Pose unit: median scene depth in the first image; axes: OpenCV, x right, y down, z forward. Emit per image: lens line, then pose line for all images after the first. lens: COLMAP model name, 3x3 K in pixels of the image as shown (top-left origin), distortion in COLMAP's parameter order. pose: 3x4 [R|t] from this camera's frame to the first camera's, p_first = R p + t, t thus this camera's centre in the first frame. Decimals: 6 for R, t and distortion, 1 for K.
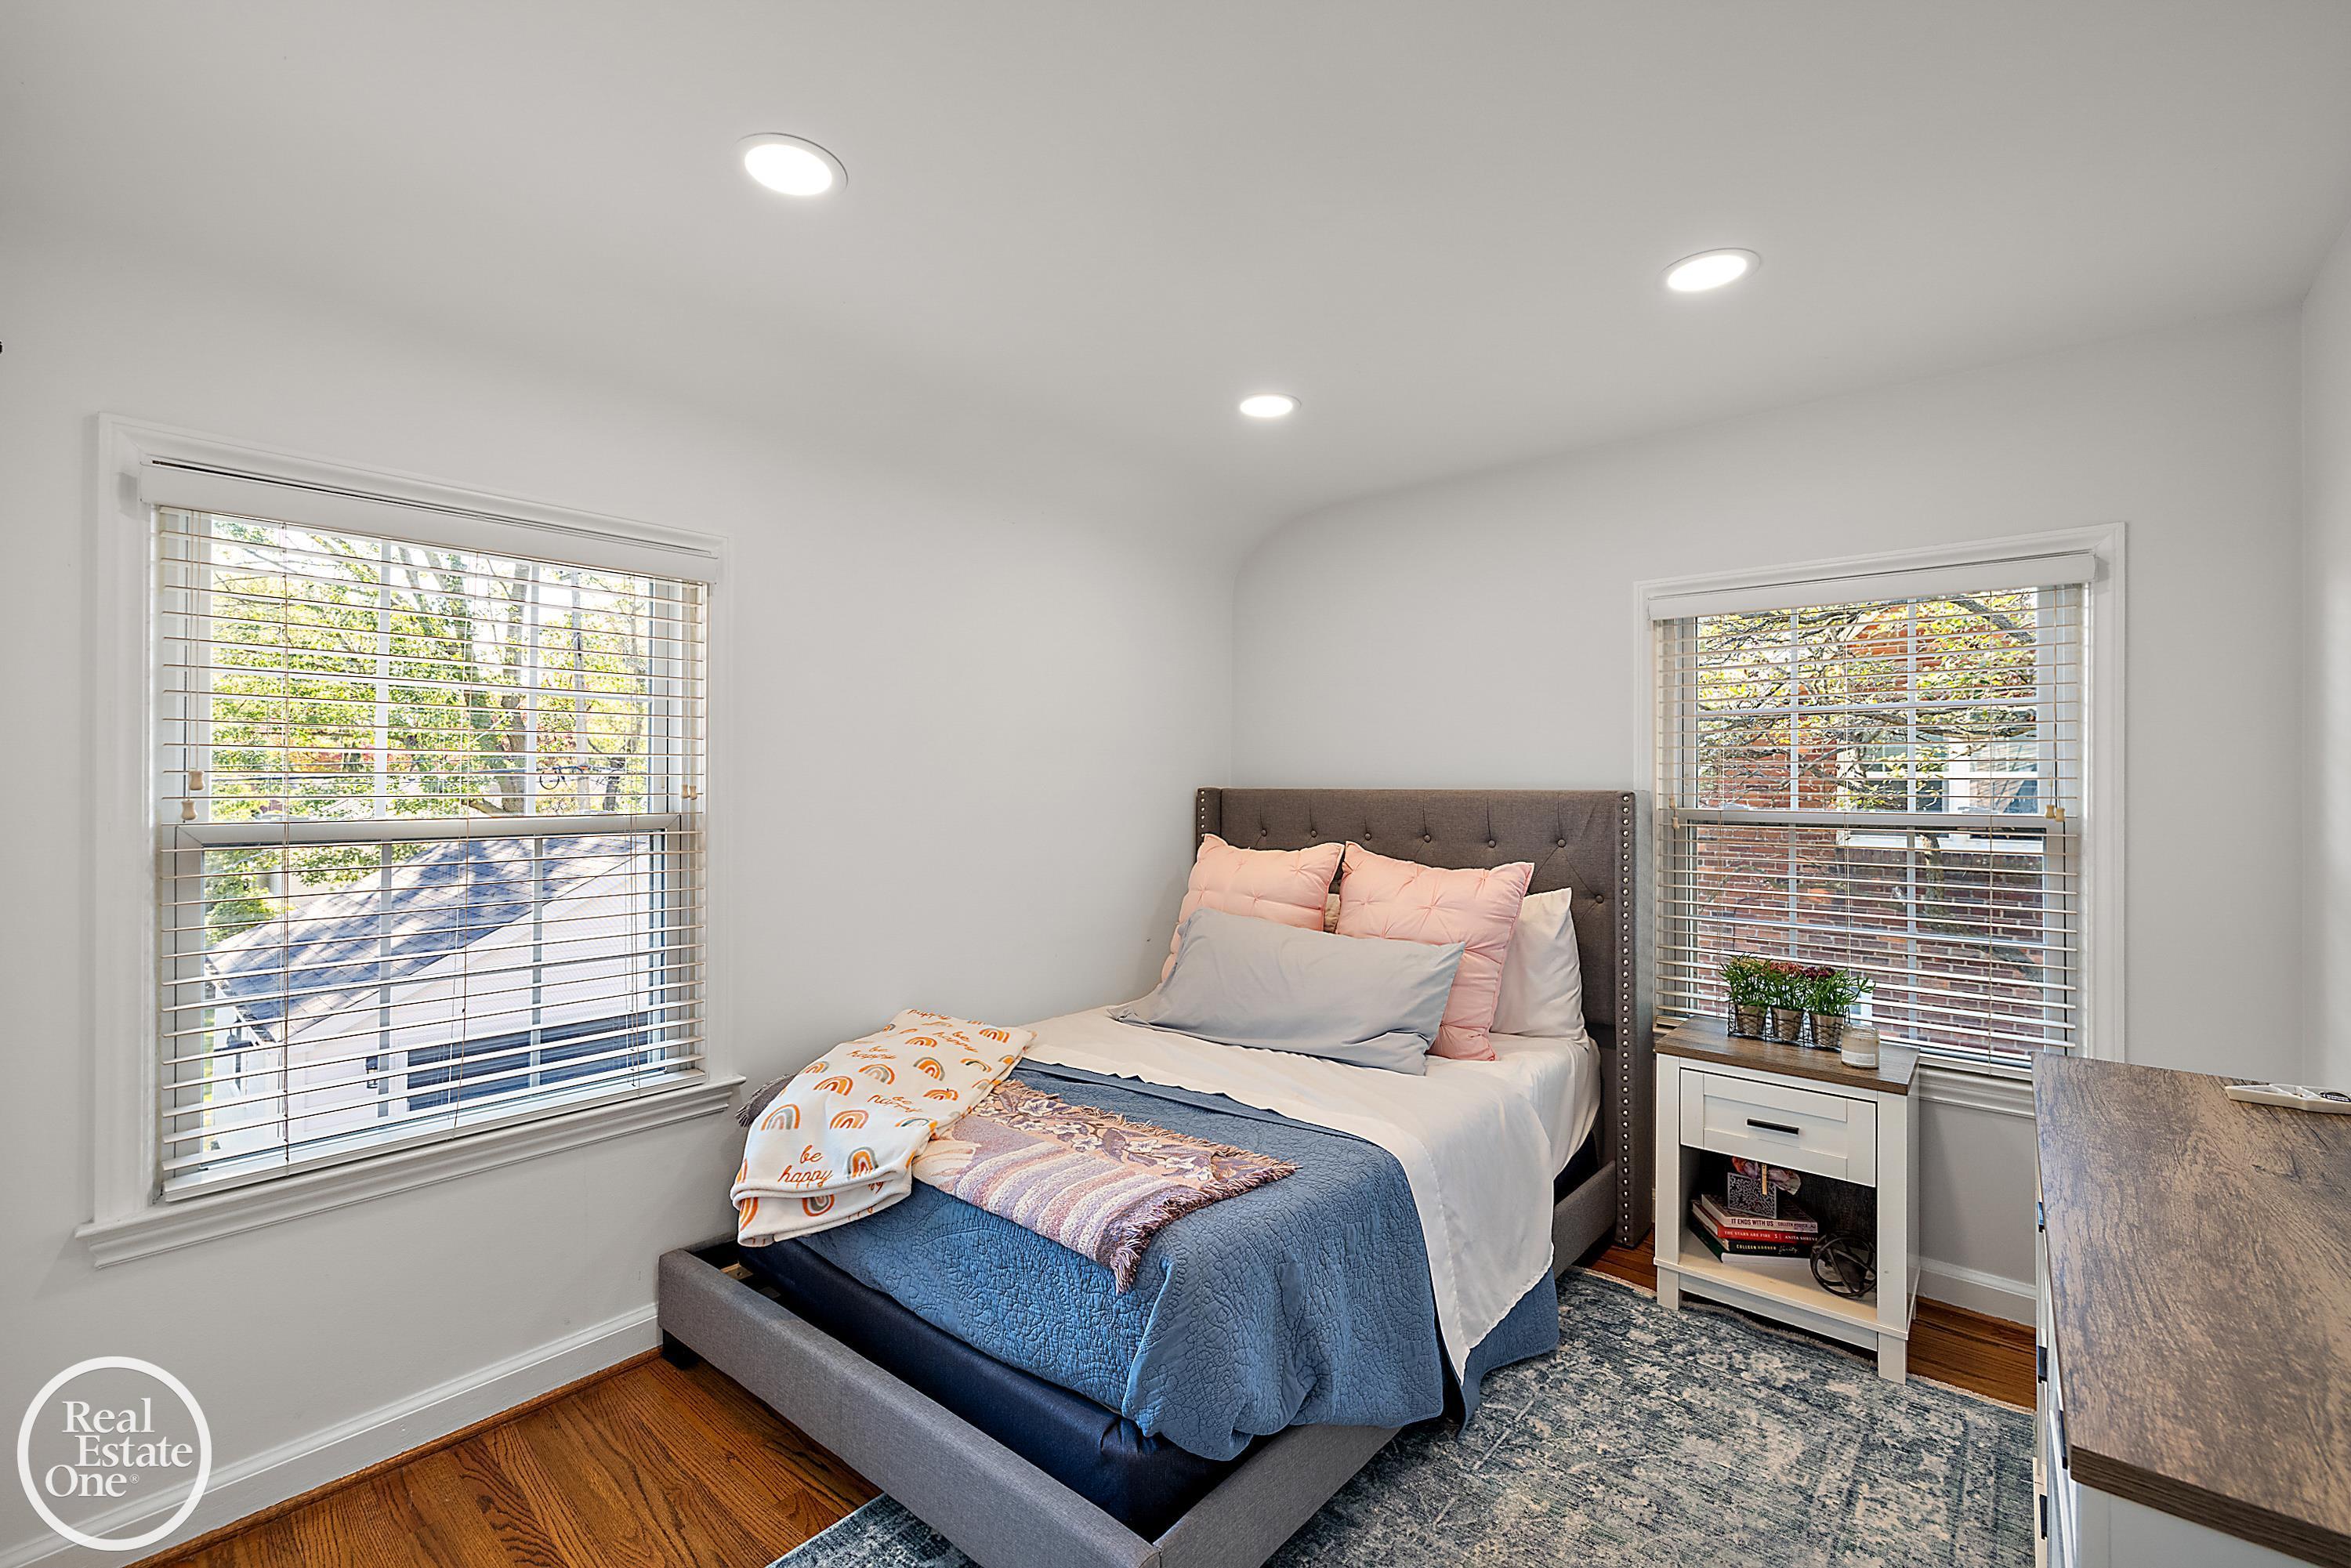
lens RADIAL K [[991.0, 0, 1161.8], [0, 991.0, 782.2], [0, 0, 1]] dist [0.005122, 0.000559]
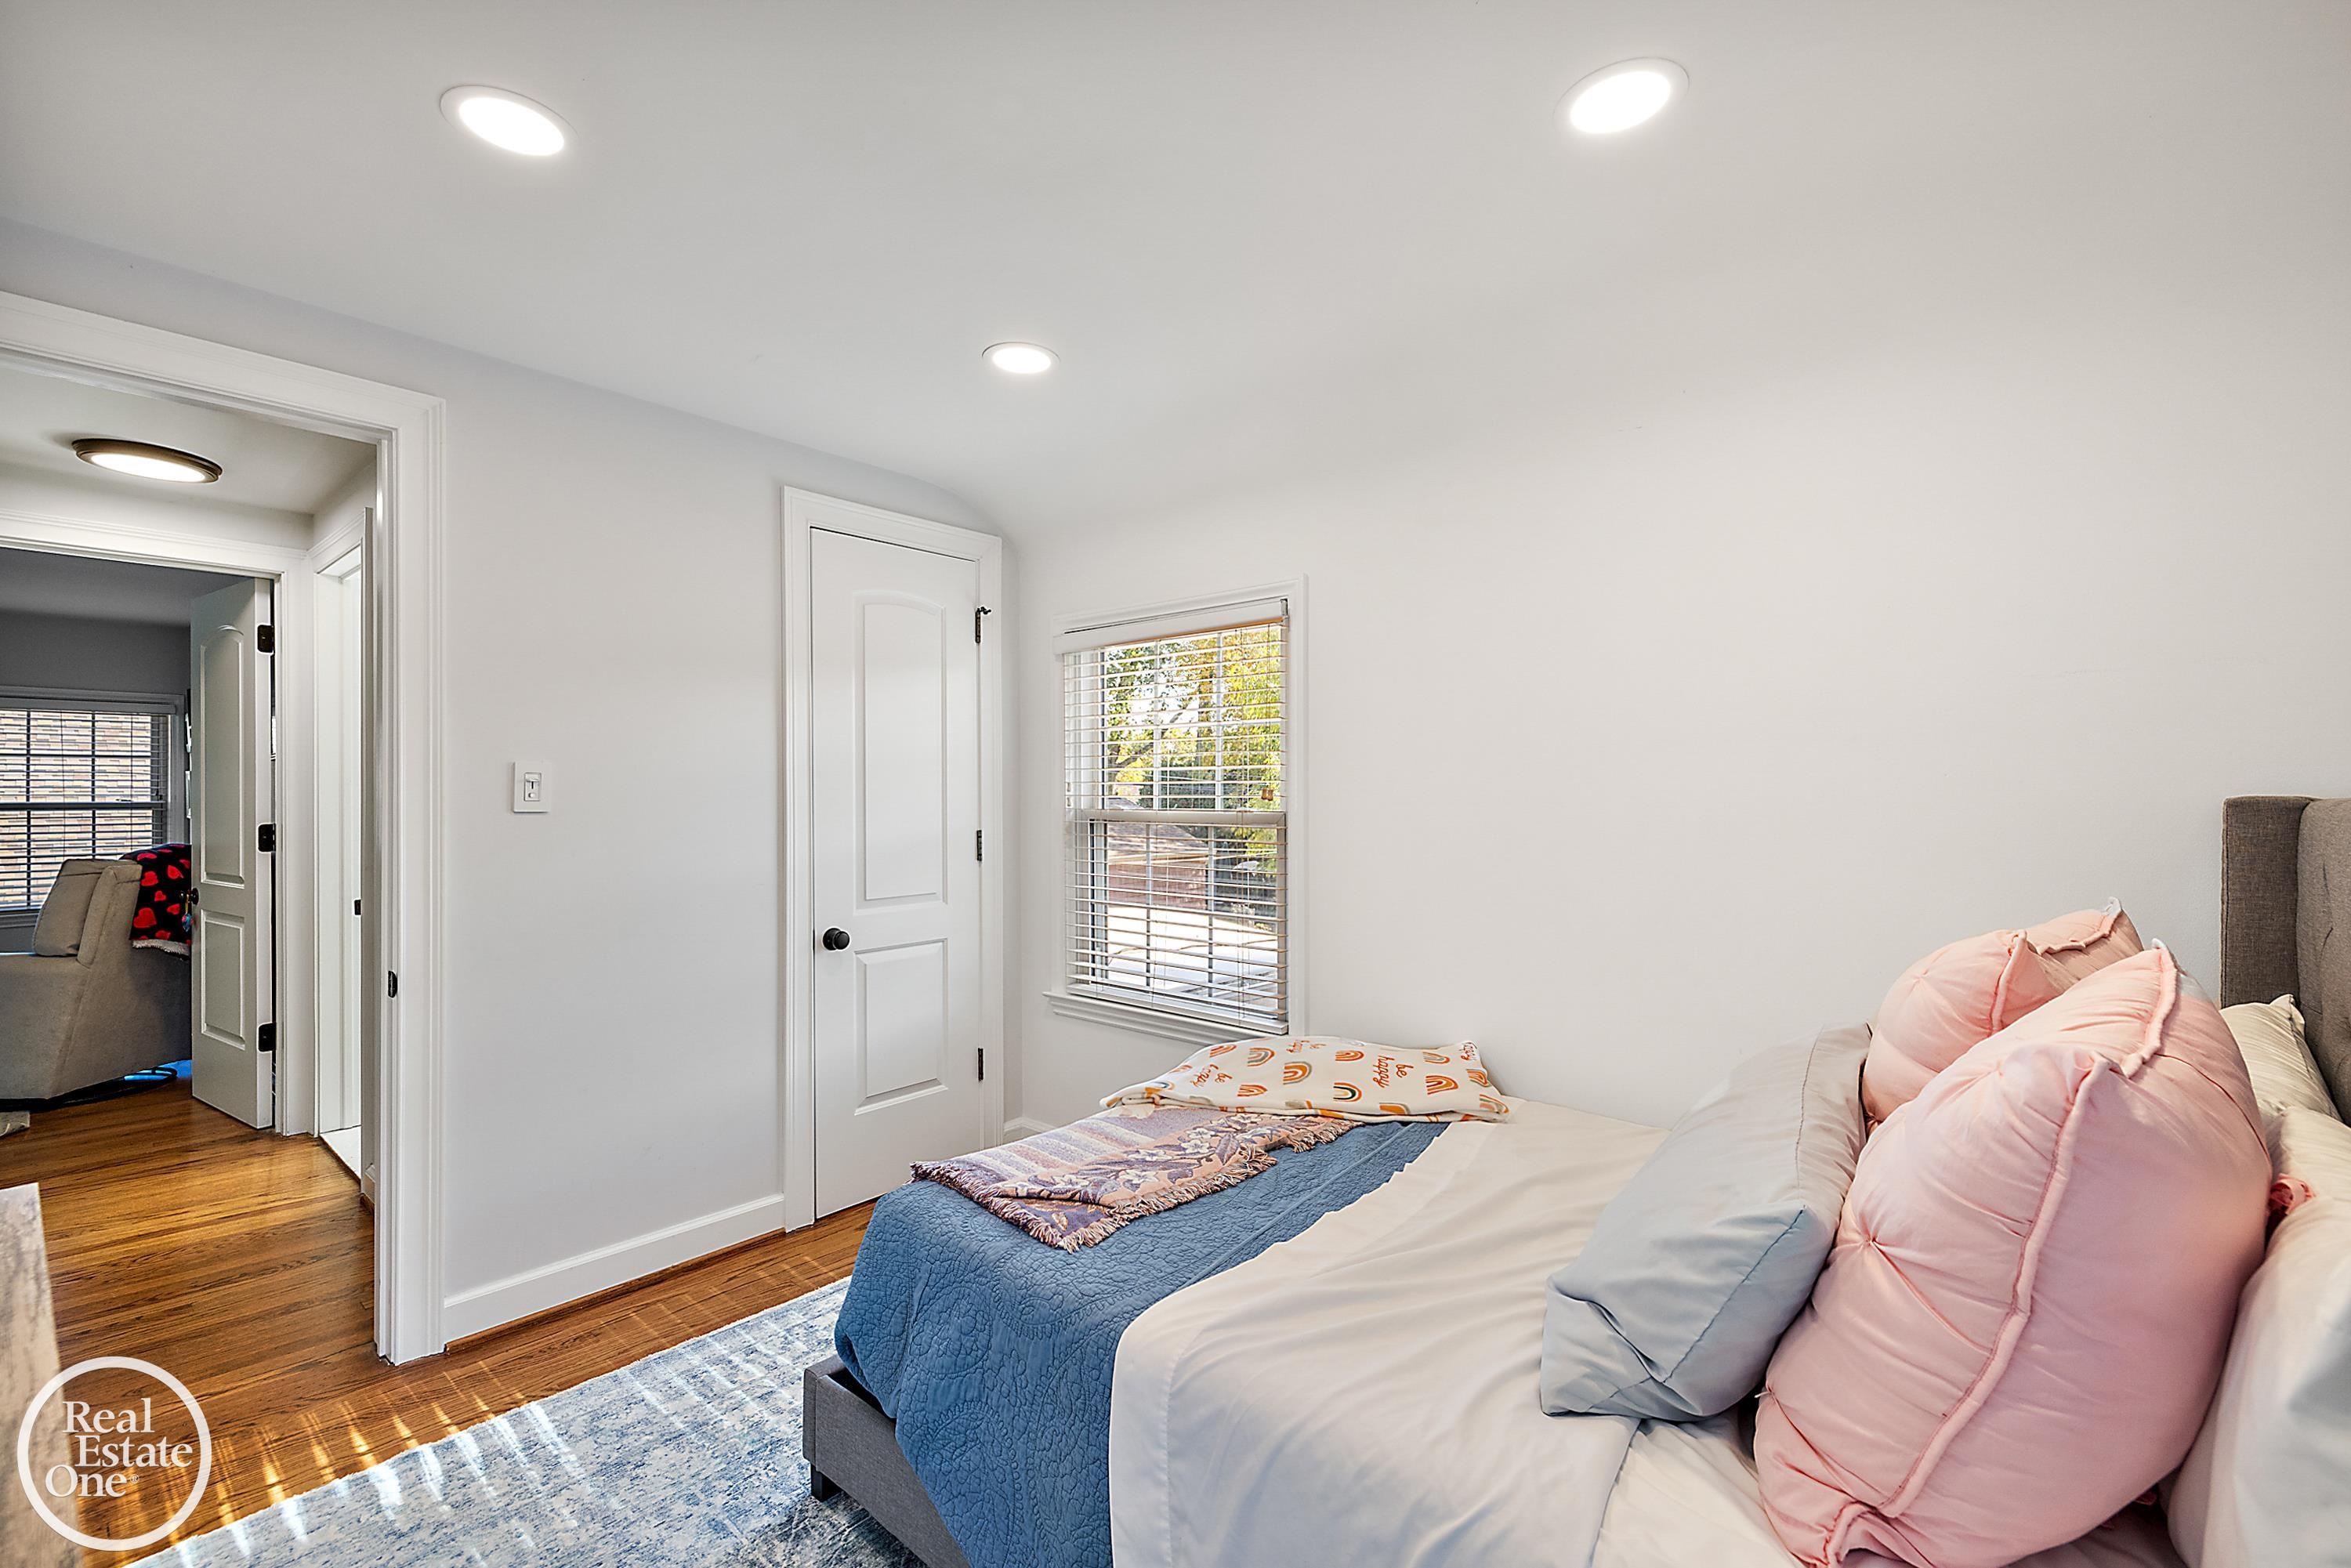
lens RADIAL K [[991.0, 0, 1162.9], [0, 991.0, 790.2], [0, 0, 1]] dist [0.005122, 0.000559]
pose [[0.001368, -0.005343, -0.999985, 0.907076], [-0.003283, 0.999980, -0.005348, 0.012605], [0.999994, 0.003291, 0.001350, 1.022304]]
